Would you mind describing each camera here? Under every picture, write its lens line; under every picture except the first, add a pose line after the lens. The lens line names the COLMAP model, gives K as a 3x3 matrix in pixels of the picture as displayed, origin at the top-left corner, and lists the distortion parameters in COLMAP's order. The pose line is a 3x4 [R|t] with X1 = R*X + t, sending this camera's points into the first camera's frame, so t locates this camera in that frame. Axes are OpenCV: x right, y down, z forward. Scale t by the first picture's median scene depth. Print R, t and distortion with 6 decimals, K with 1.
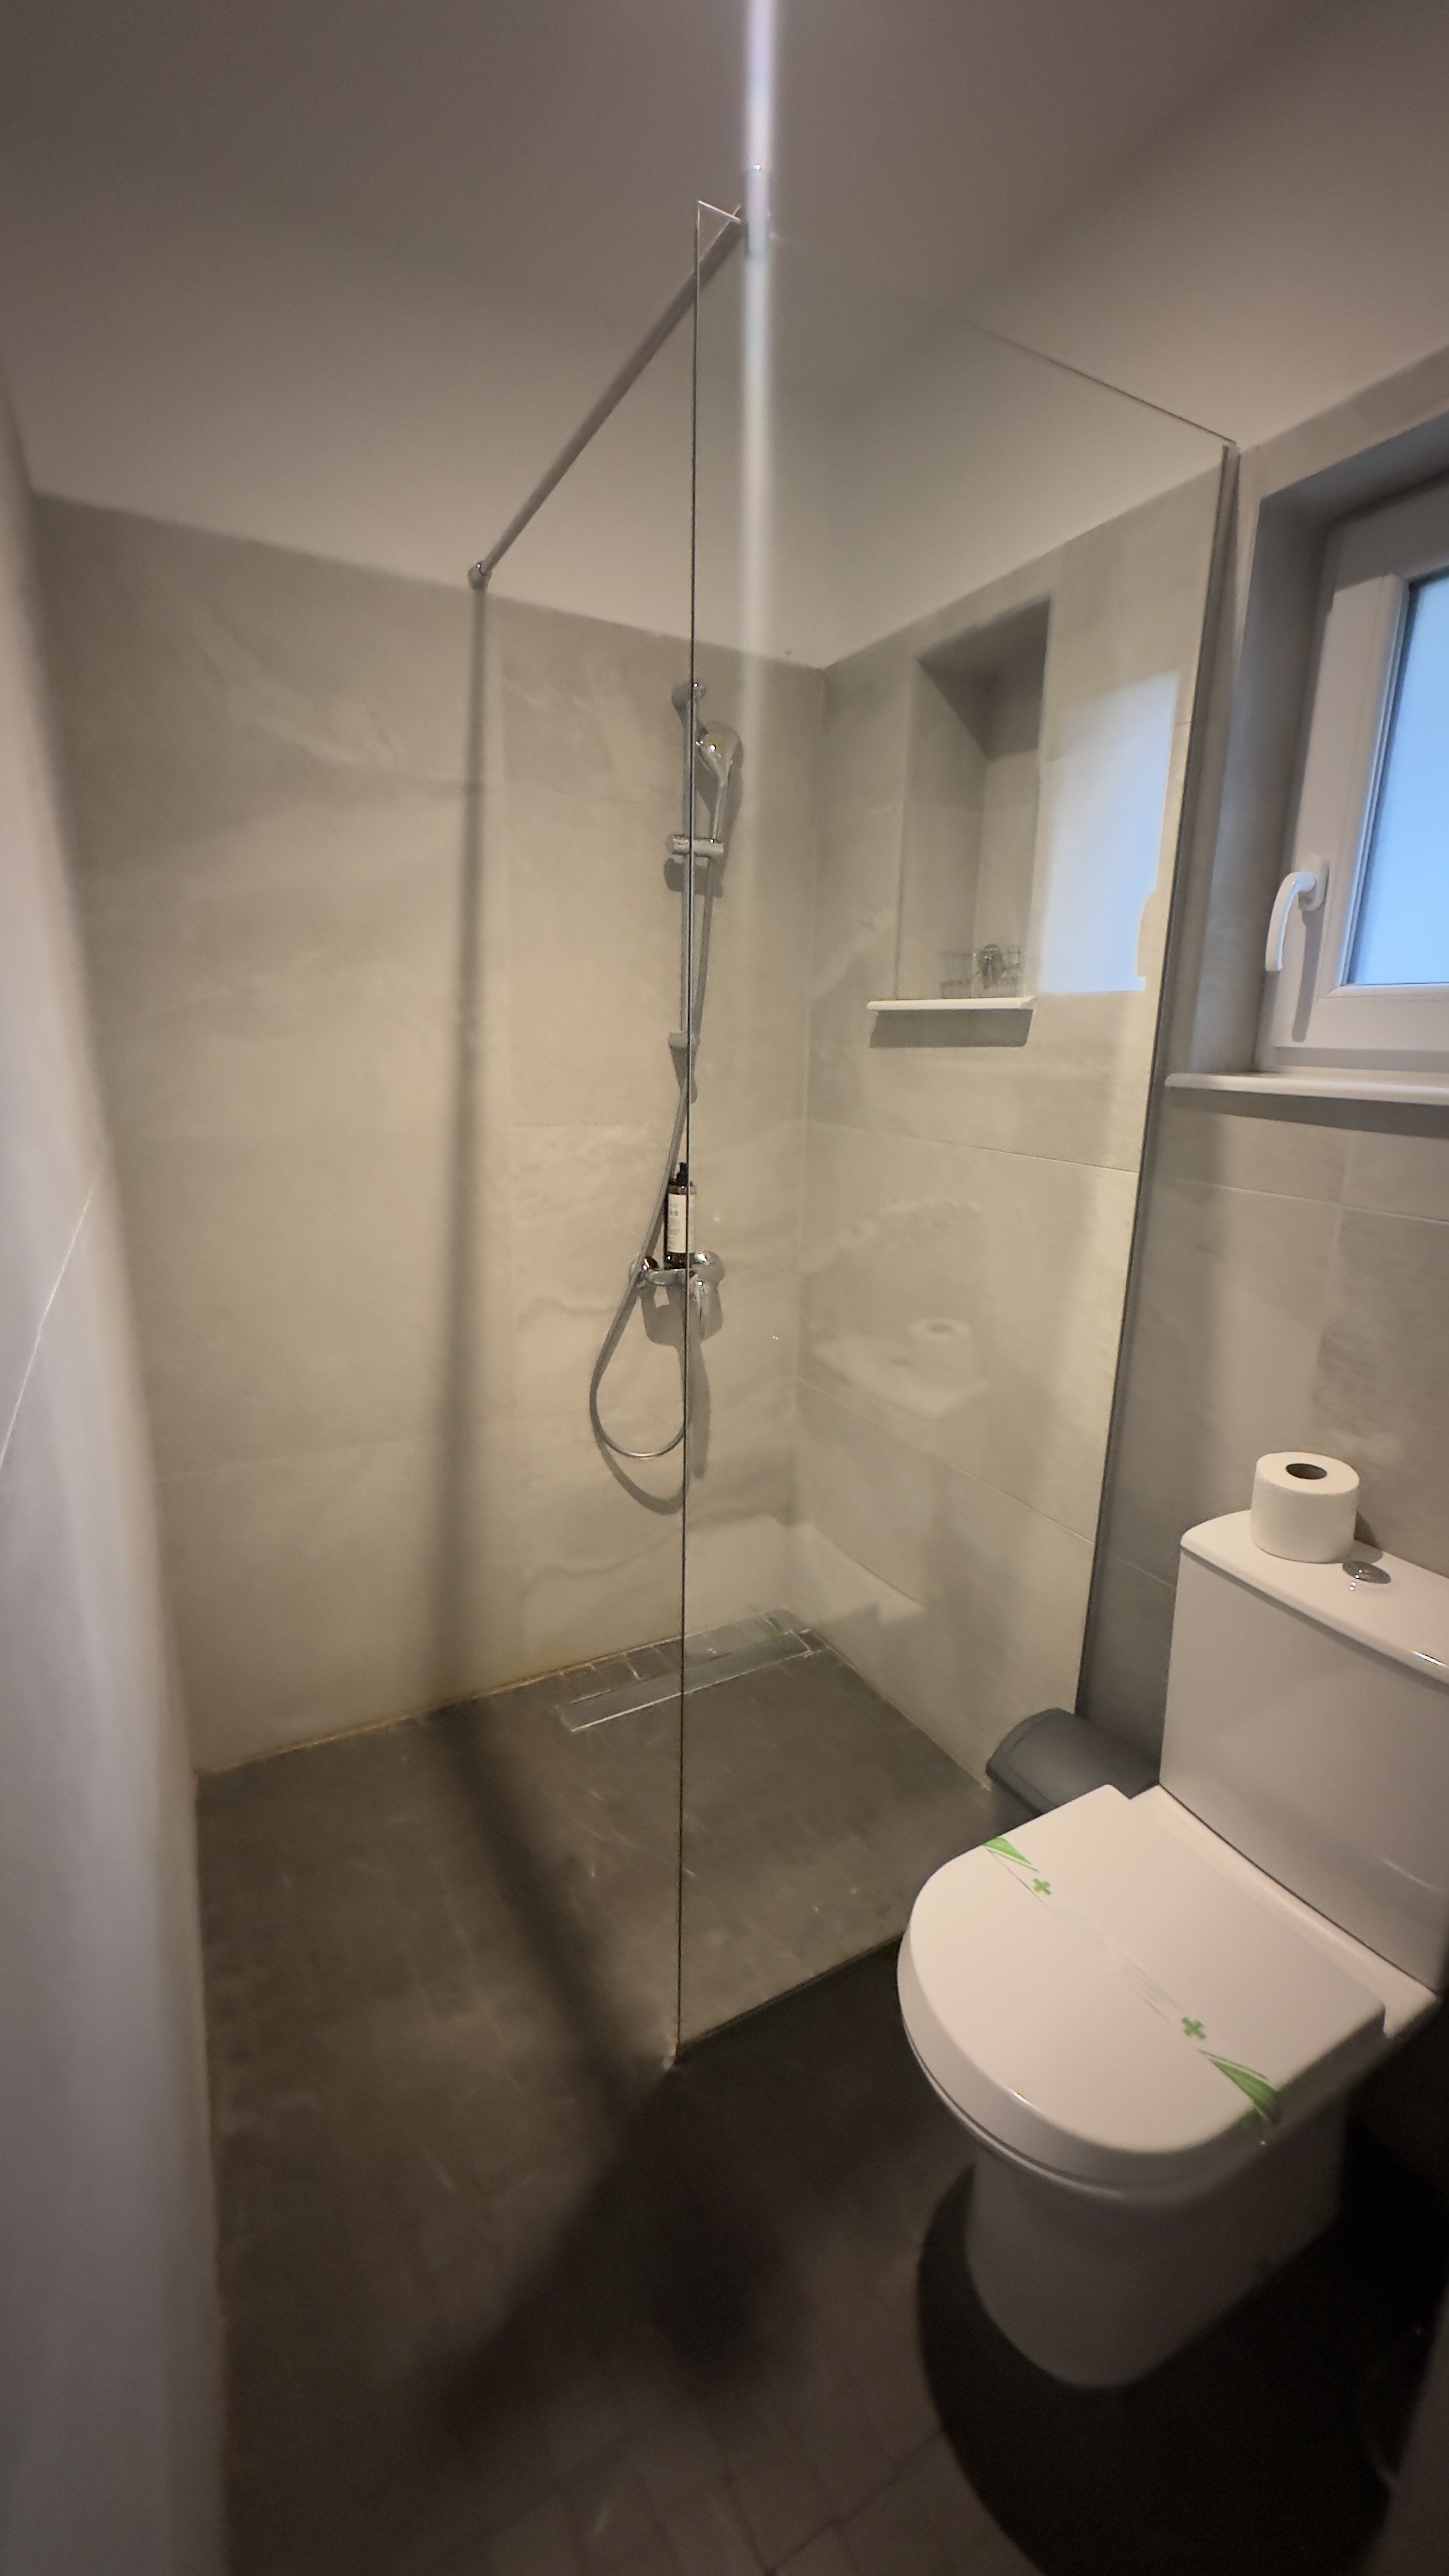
lens RADIAL K [[1022.3, 0, 713.5], [0, 1022.3, 1282.4], [0, 0, 1]] dist [-0.003723, 0.001341]
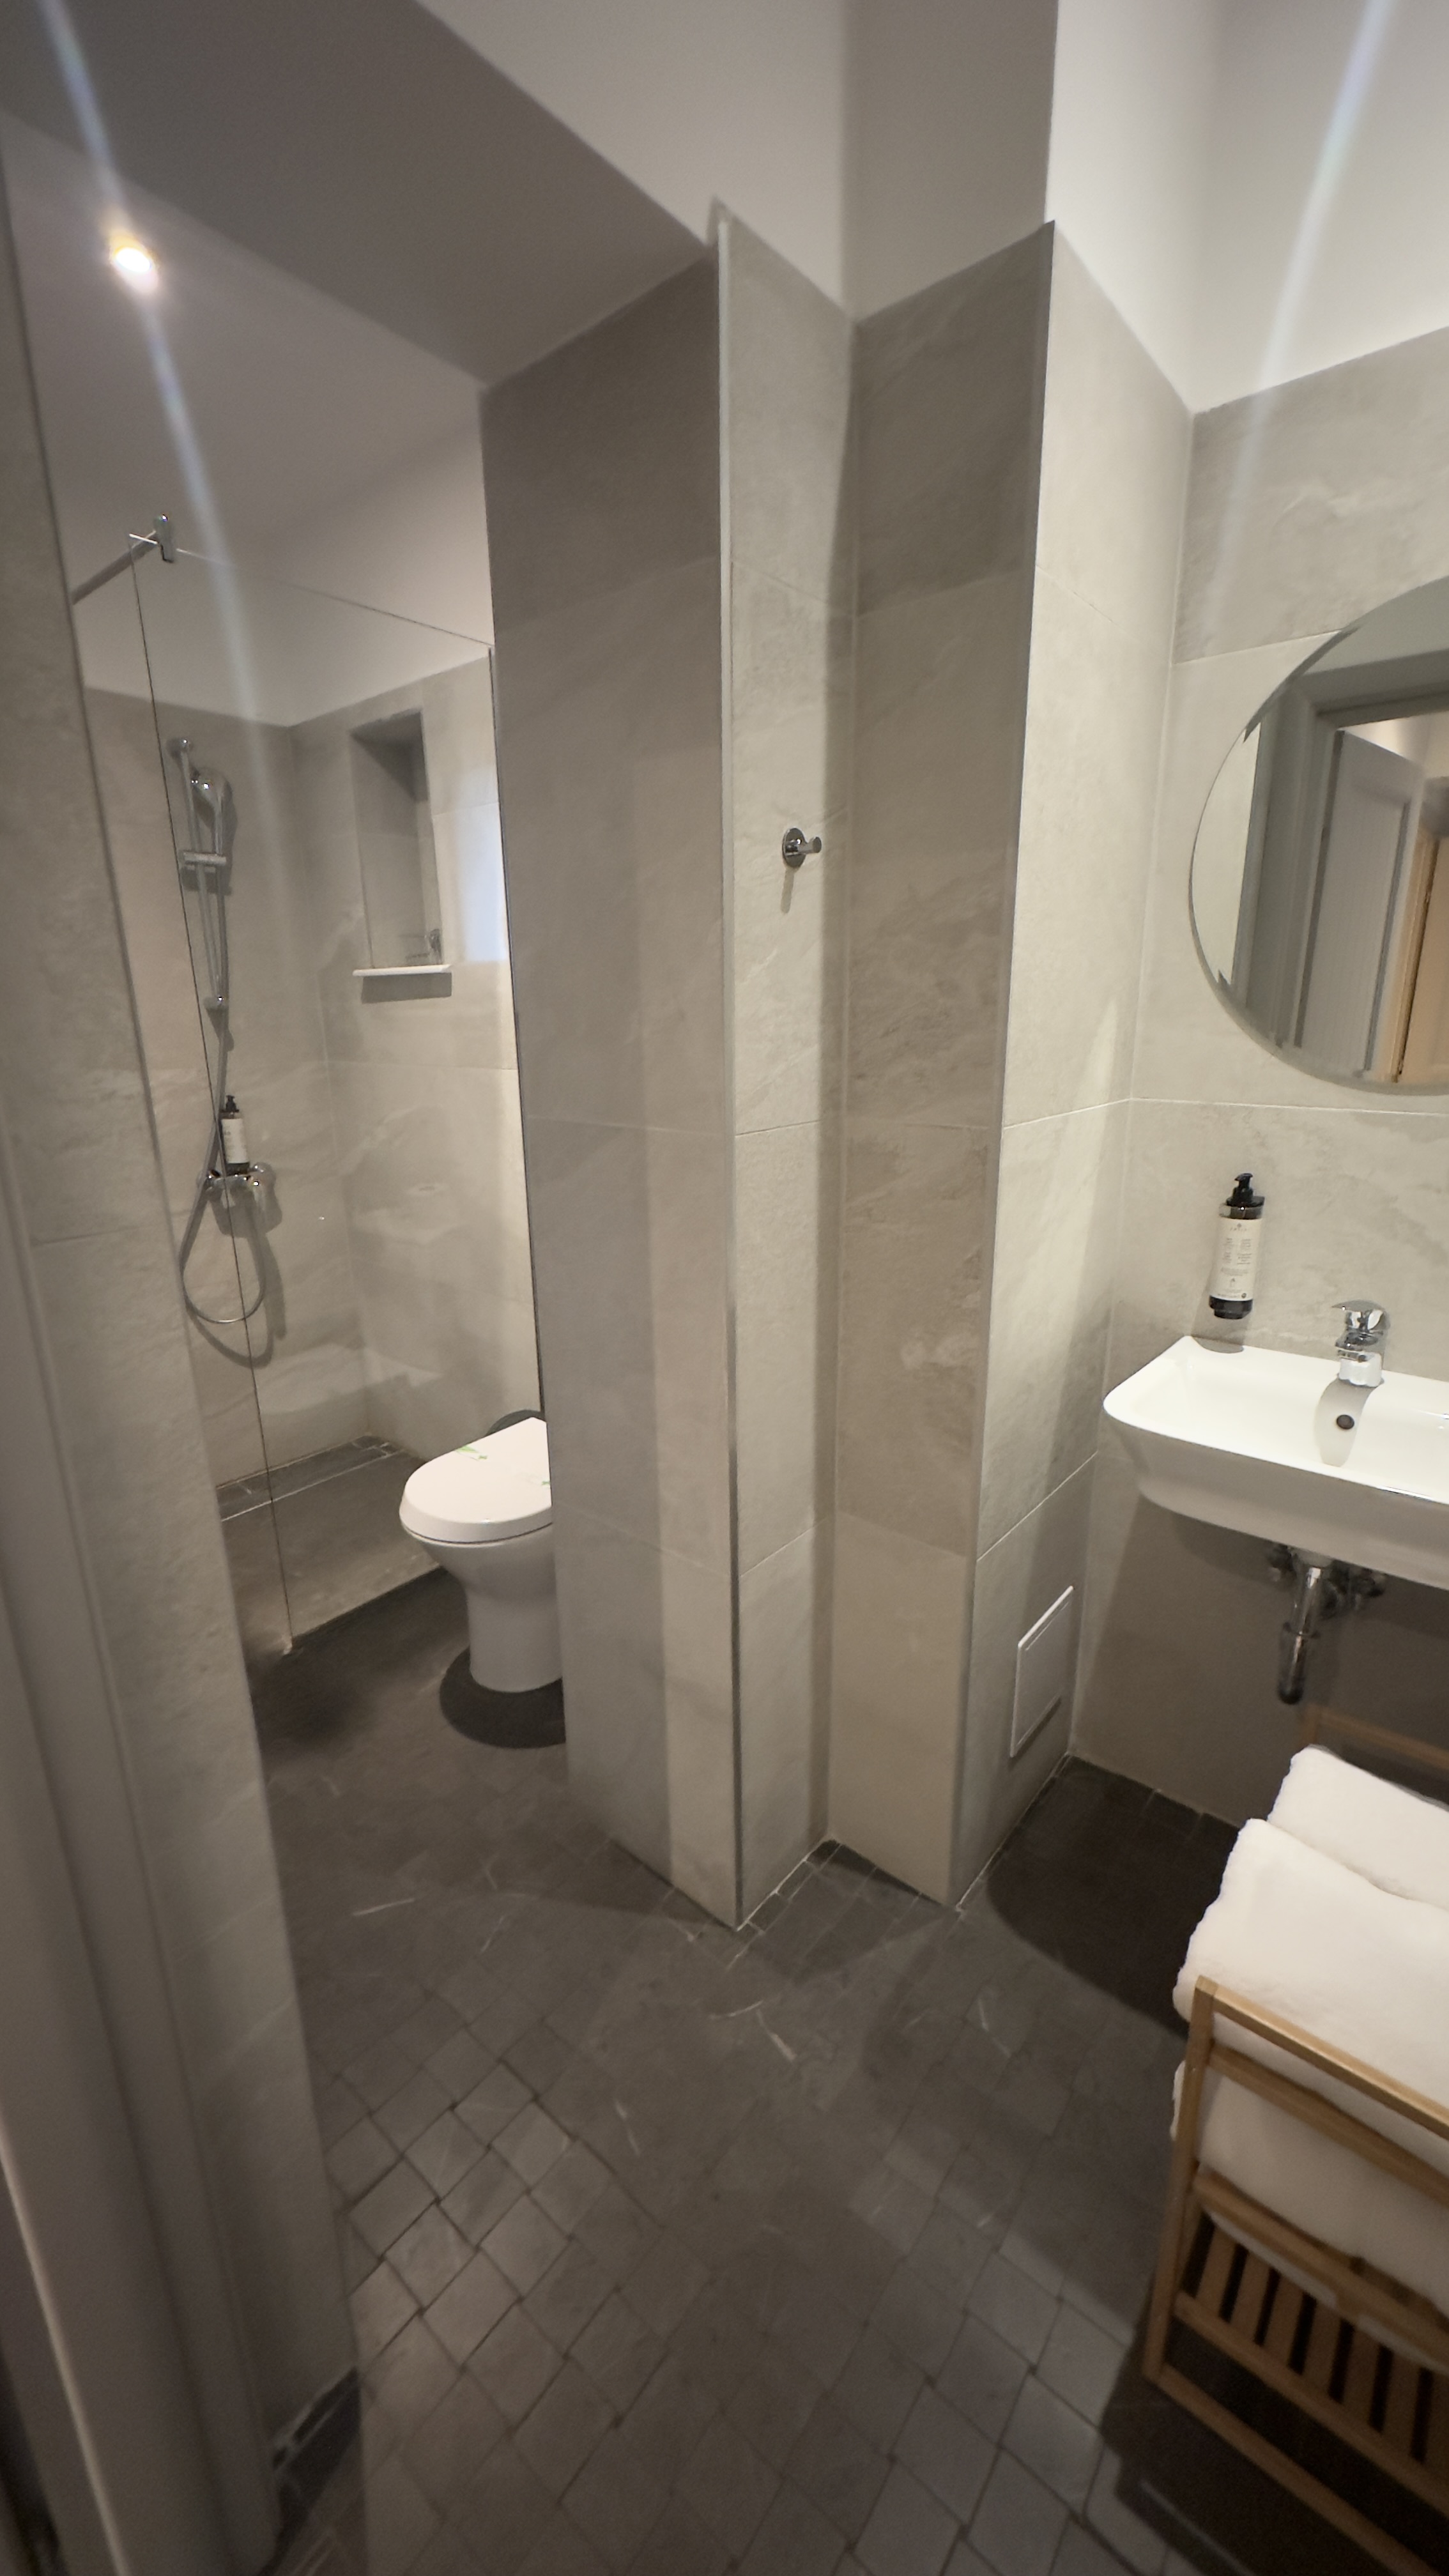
lens RADIAL K [[1022.3, 0, 723.4], [0, 1022.3, 1284.1], [0, 0, 1]] dist [-0.003723, 0.001341]
pose [[0.927612, -0.130746, 0.349917, 0.071498], [0.120139, 0.991397, 0.051953, 0.139508], [-0.353699, -0.006154, 0.935339, -0.490760]]
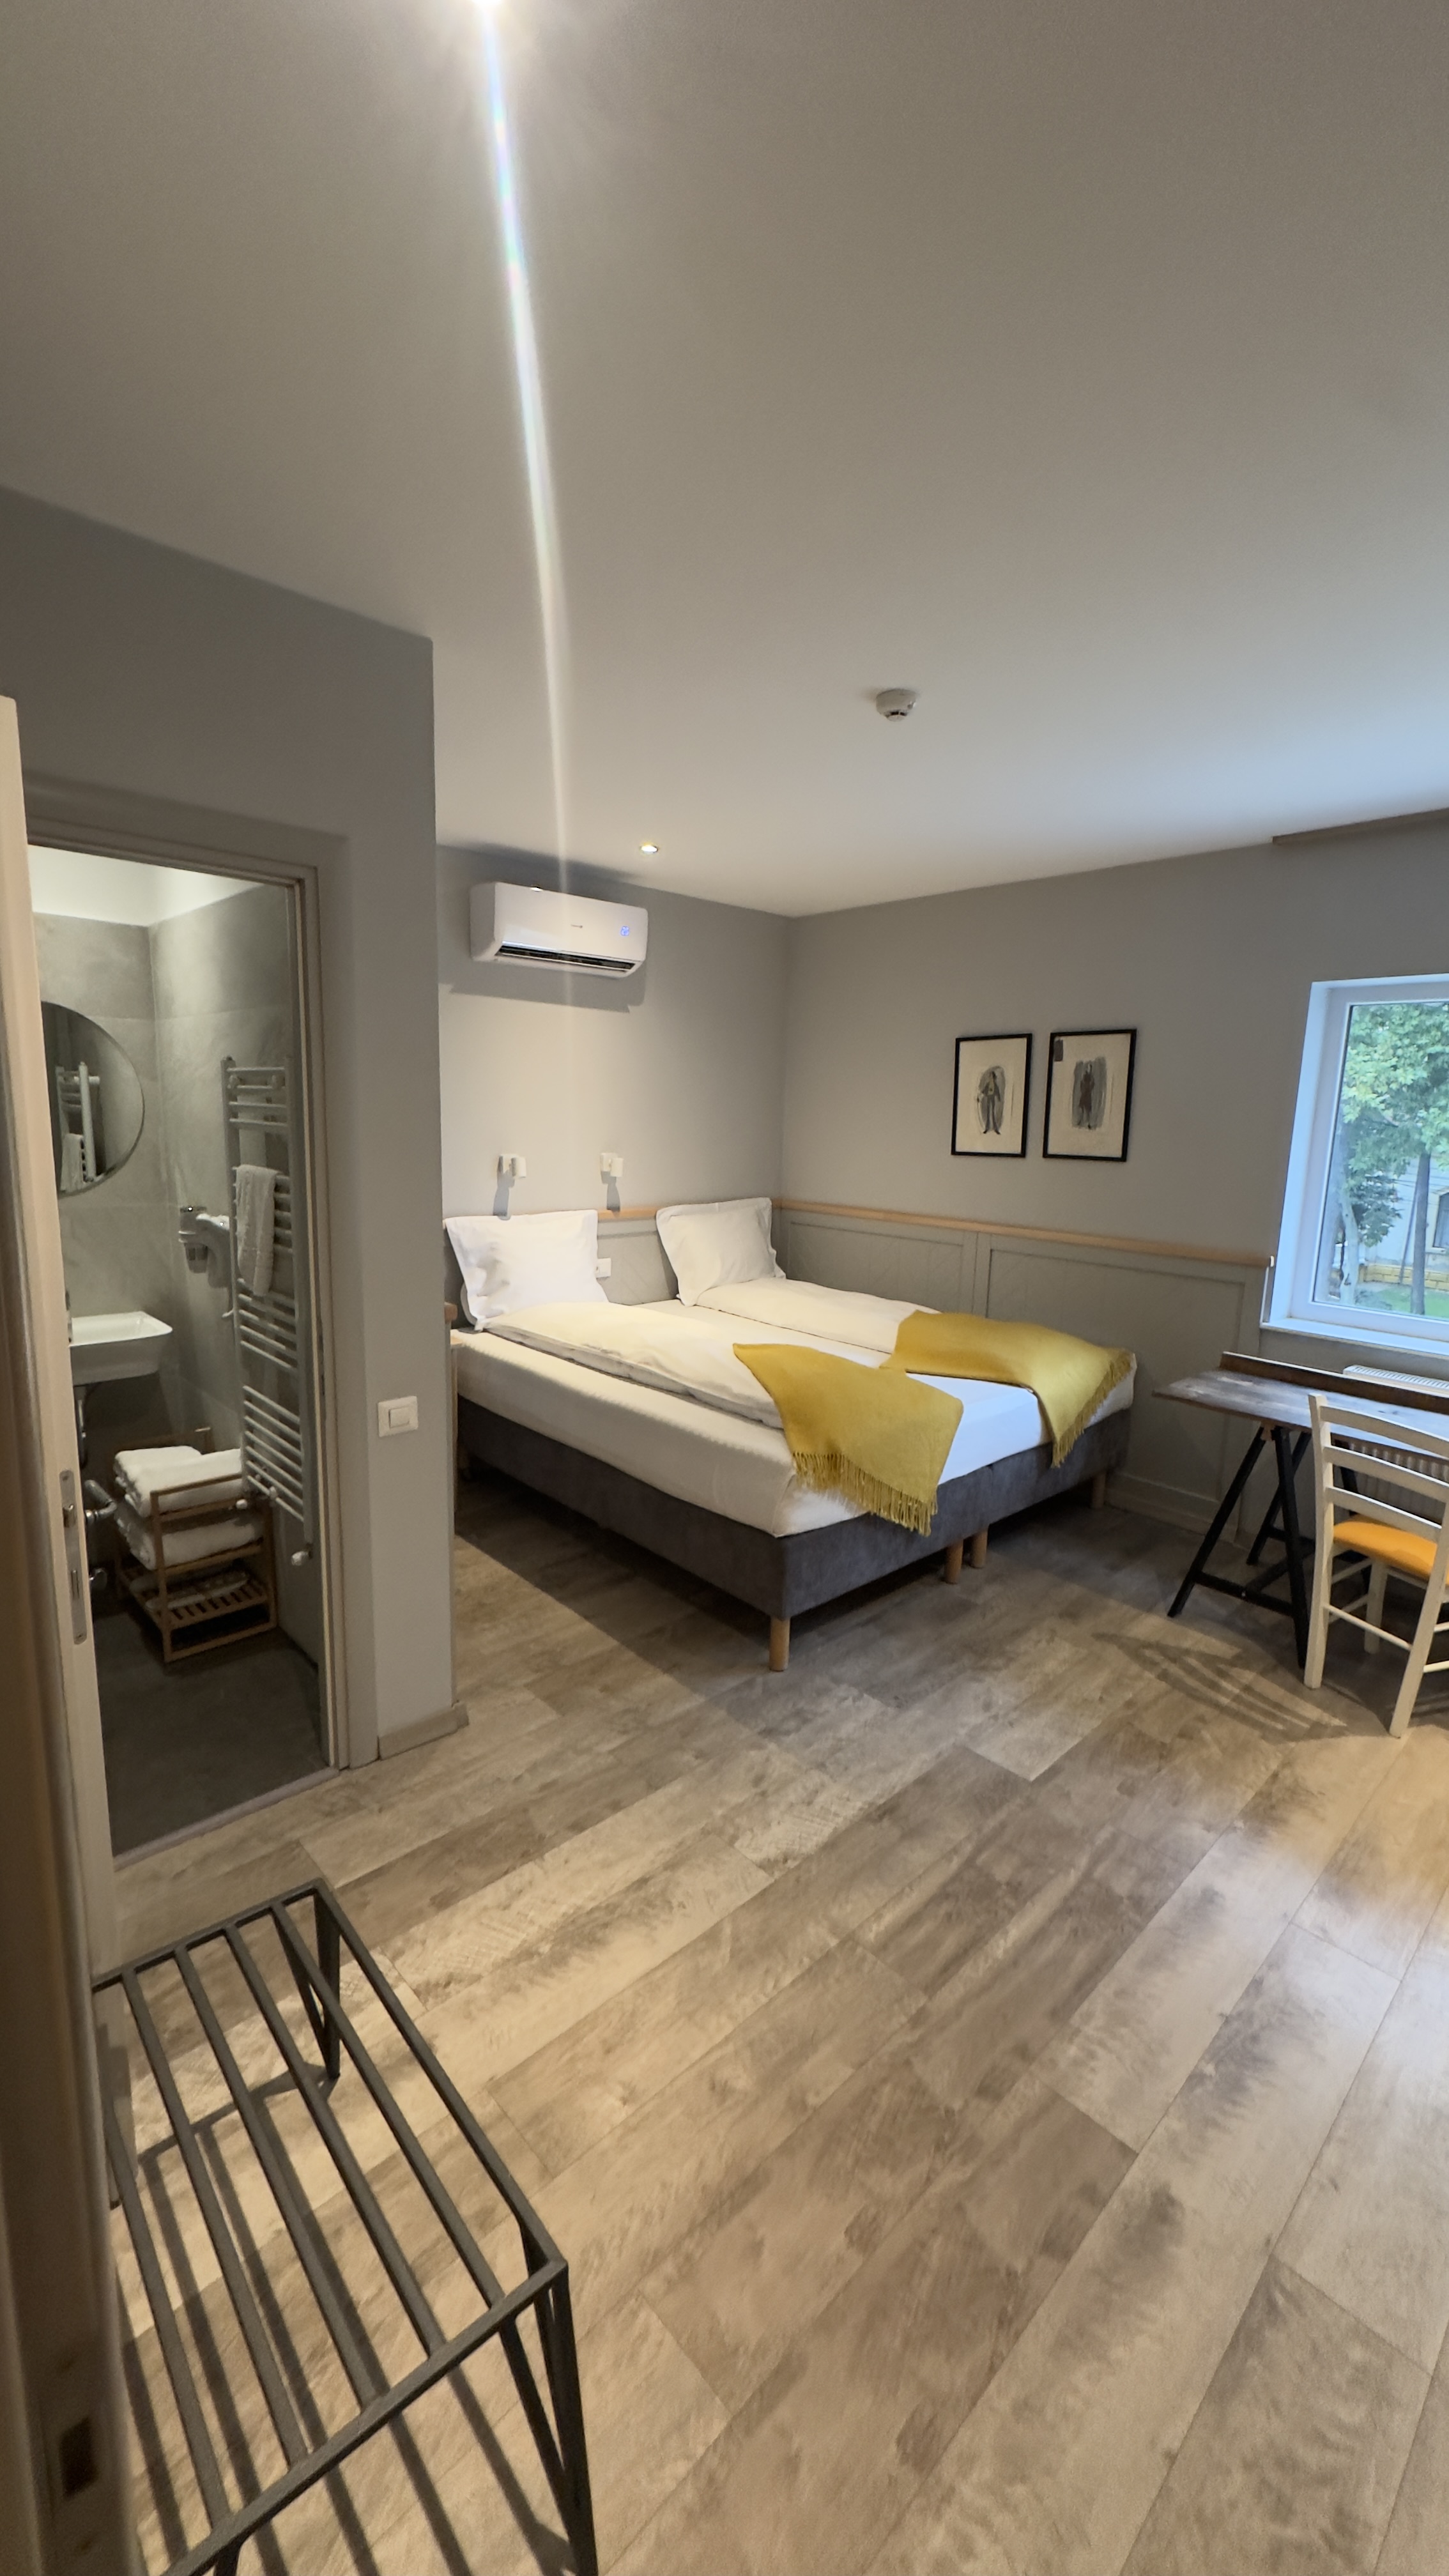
lens RADIAL K [[1022.3, 0, 720.8], [0, 1022.3, 1288.0], [0, 0, 1]] dist [-0.003723, 0.001341]
pose [[-0.255723, -0.198020, 0.946253, -1.041680], [0.198448, 0.947202, 0.251848, 0.044835], [-0.946163, 0.252185, -0.202925, -0.655269]]
